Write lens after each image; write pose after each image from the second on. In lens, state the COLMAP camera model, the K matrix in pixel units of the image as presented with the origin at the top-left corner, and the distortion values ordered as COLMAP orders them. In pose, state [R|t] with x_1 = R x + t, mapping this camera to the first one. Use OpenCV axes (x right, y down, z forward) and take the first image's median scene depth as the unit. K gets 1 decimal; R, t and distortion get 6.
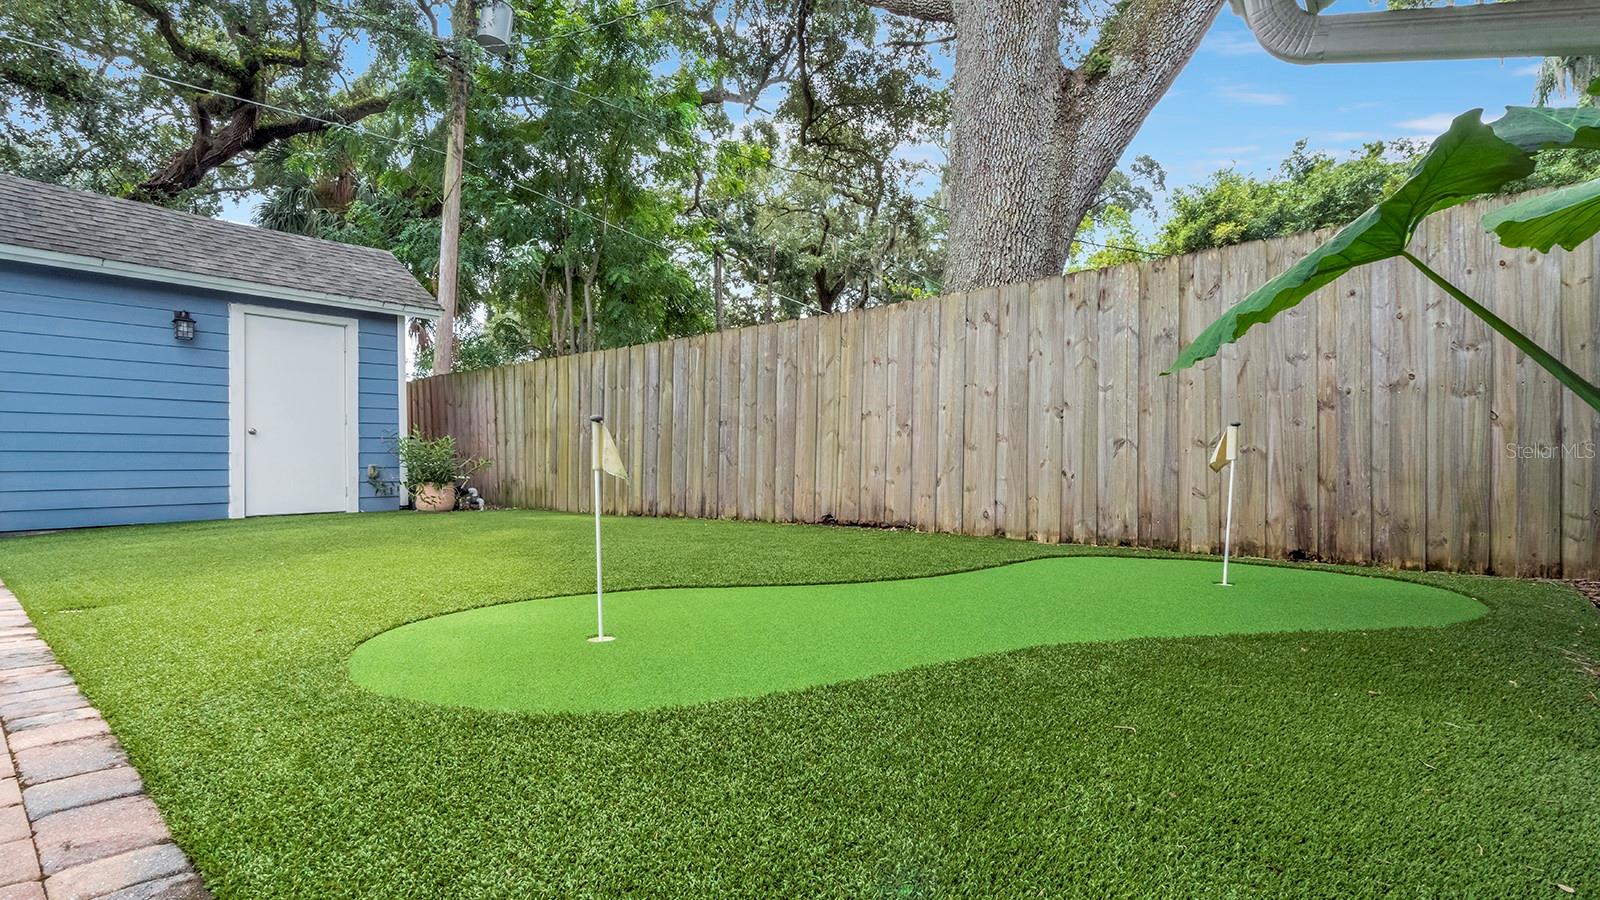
lens RADIAL K [[744.9, 0, 802.3], [0, 744.9, 458.5], [0, 0, 1]] dist [-0.004095, 0.000232]
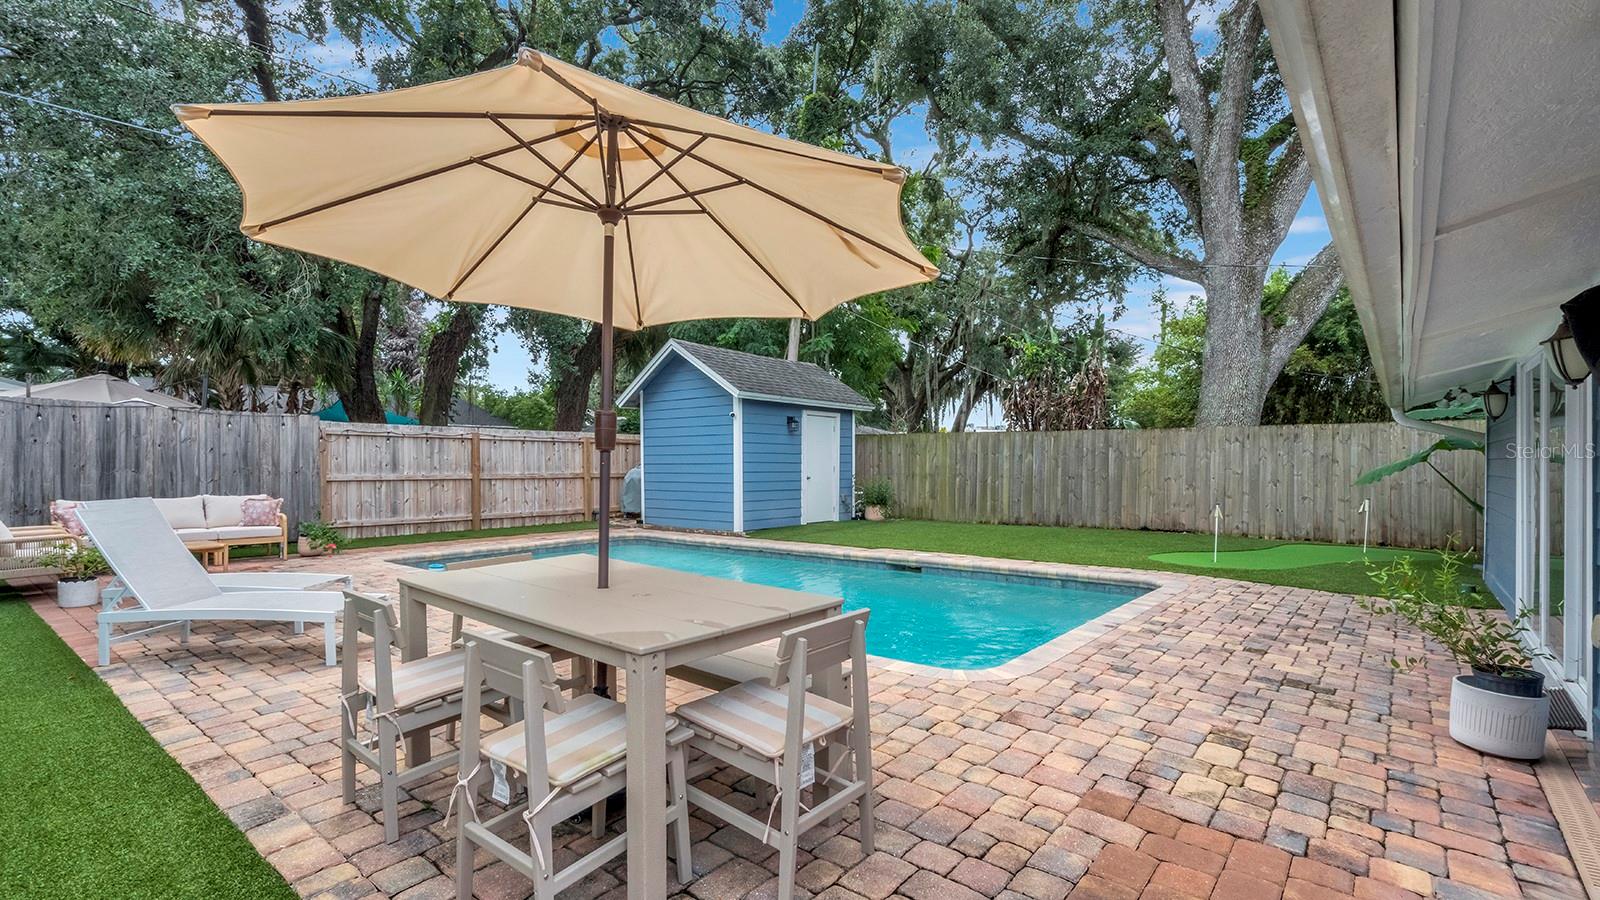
lens RADIAL K [[744.9, 0, 803.4], [0, 744.9, 461.0], [0, 0, 1]] dist [-0.004095, 0.000232]
pose [[0.999840, 0.010126, 0.014731, -1.042024], [-0.010148, 0.999948, 0.001413, -0.108146], [-0.014716, -0.001563, 0.999890, -1.172816]]
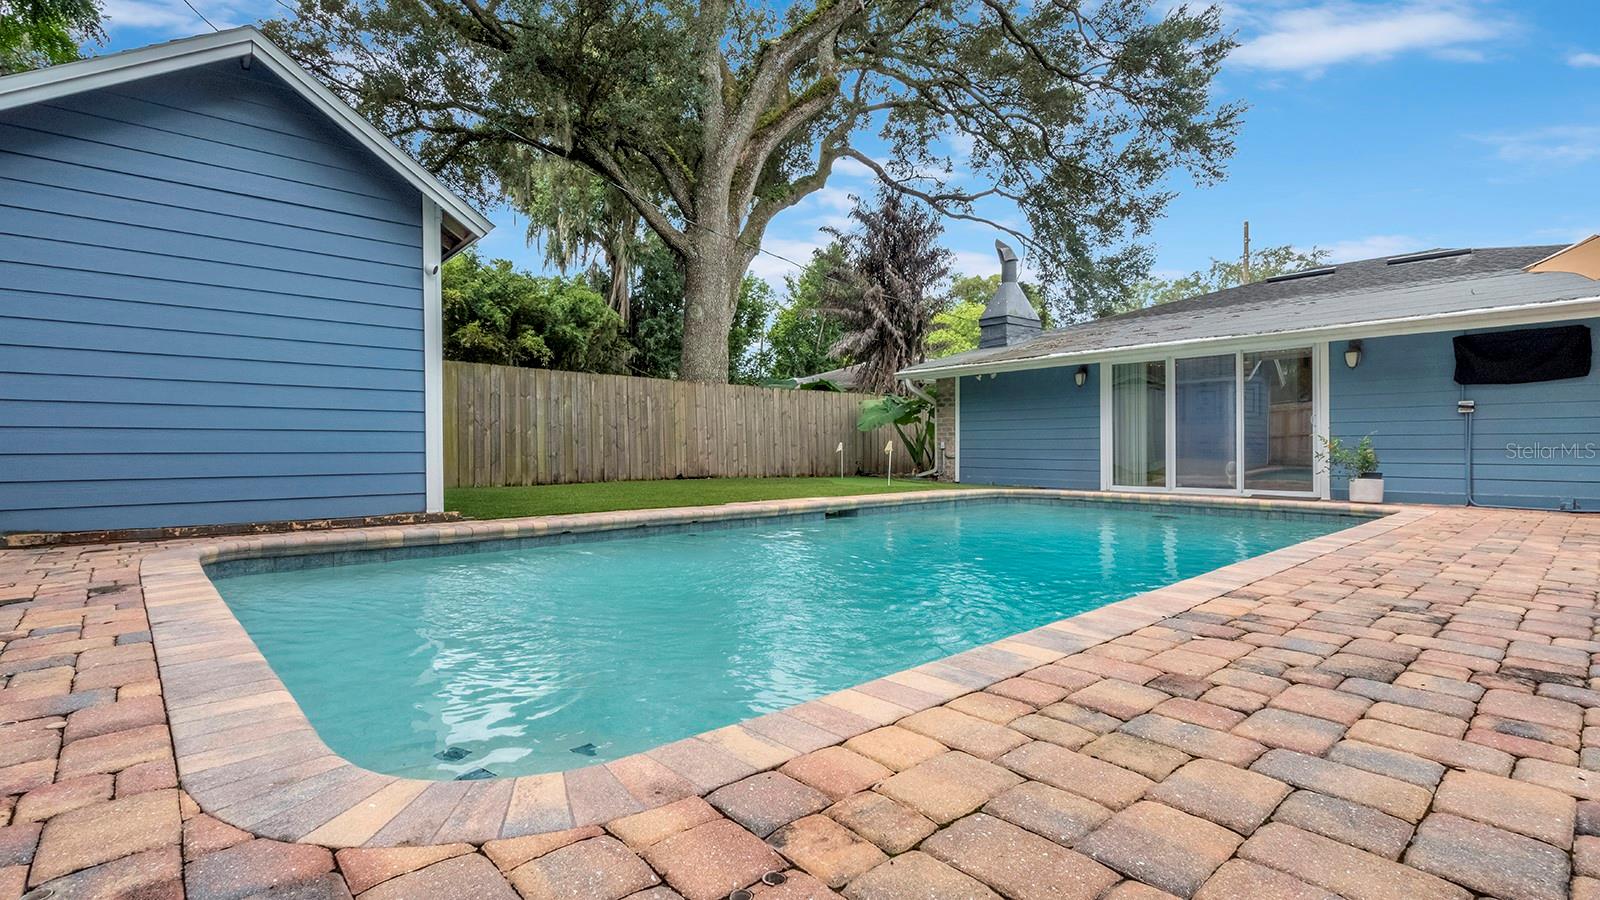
lens RADIAL K [[744.9, 0, 804.1], [0, 744.9, 449.7], [0, 0, 1]] dist [-0.004095, 0.000232]
pose [[0.131882, 0.011928, 0.991194, -2.246499], [-0.002094, 0.999929, -0.011755, 0.031953], [-0.991263, -0.000525, 0.131897, 0.390294]]
